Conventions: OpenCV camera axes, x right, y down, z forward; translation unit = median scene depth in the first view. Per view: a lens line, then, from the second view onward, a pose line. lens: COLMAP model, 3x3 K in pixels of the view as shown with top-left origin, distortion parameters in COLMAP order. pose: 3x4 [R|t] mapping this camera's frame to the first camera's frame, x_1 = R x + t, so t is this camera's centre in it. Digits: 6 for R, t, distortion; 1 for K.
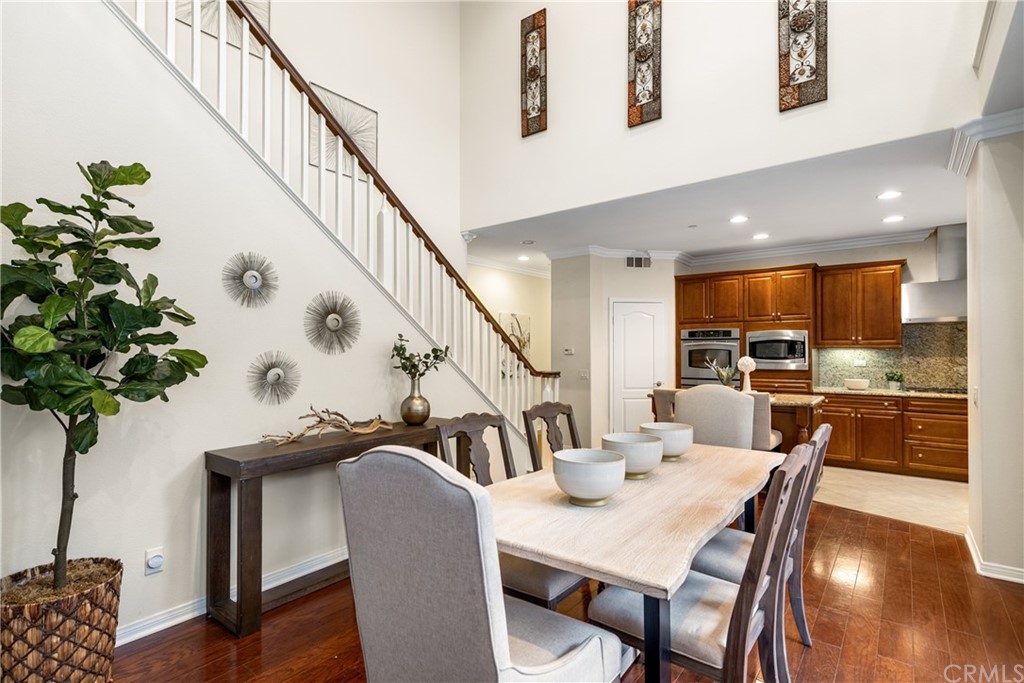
lens RADIAL K [[501.0, 0, 509.3], [0, 501.0, 346.3], [0, 0, 1]] dist [0.004361, 0.000873]
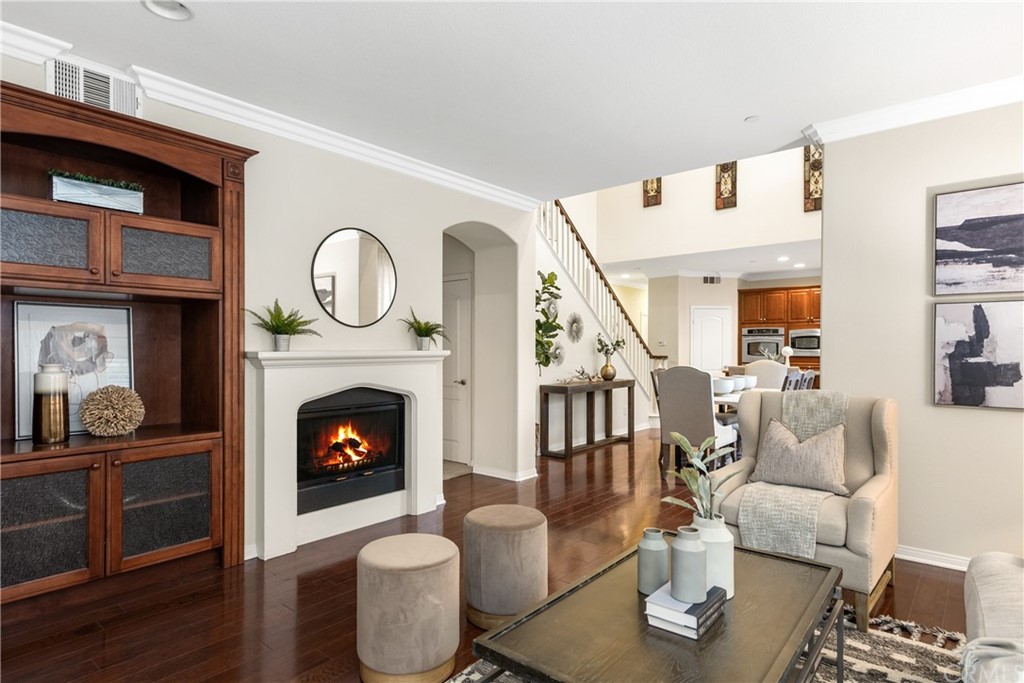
lens RADIAL K [[555.6, 0, 510.1], [0, 555.6, 348.0], [0, 0, 1]] dist [0.005840, -0.000455]
pose [[0.999161, 0.003262, -0.040829, -0.322872], [-0.002735, 0.999913, 0.012938, 0.004505], [0.040868, -0.012816, 0.999082, -0.774110]]
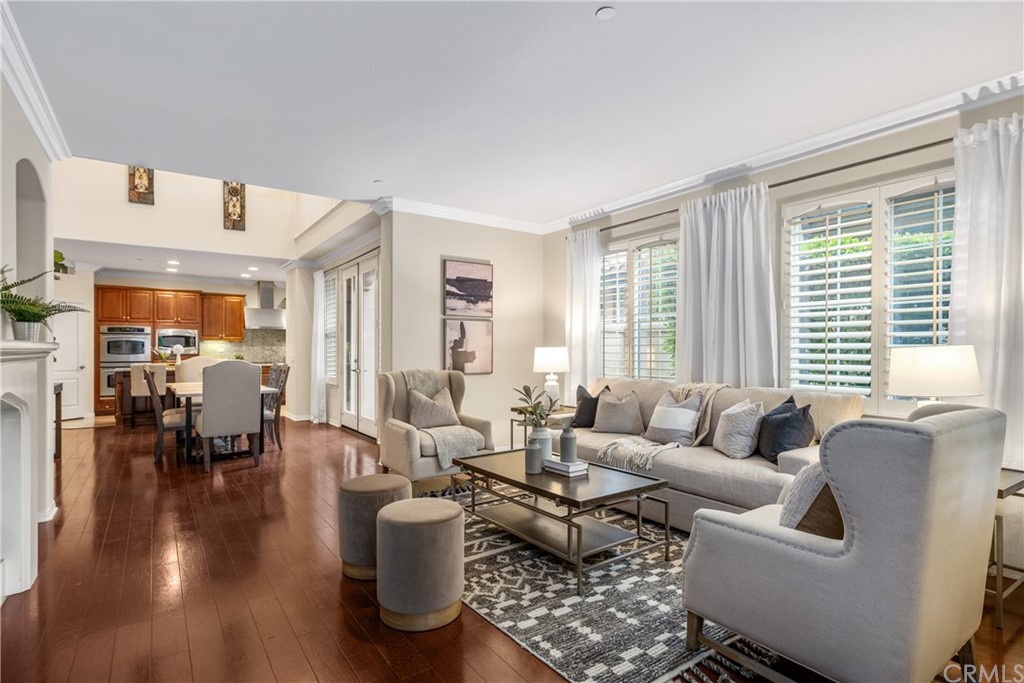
lens RADIAL K [[501.0, 0, 505.3], [0, 501.0, 346.1], [0, 0, 1]] dist [0.004361, 0.000873]
pose [[0.295038, 0.006430, 0.955464, -0.816102], [-0.010874, 0.999935, -0.003372, 0.018479], [-0.955424, -0.009395, 0.295089, -0.552246]]
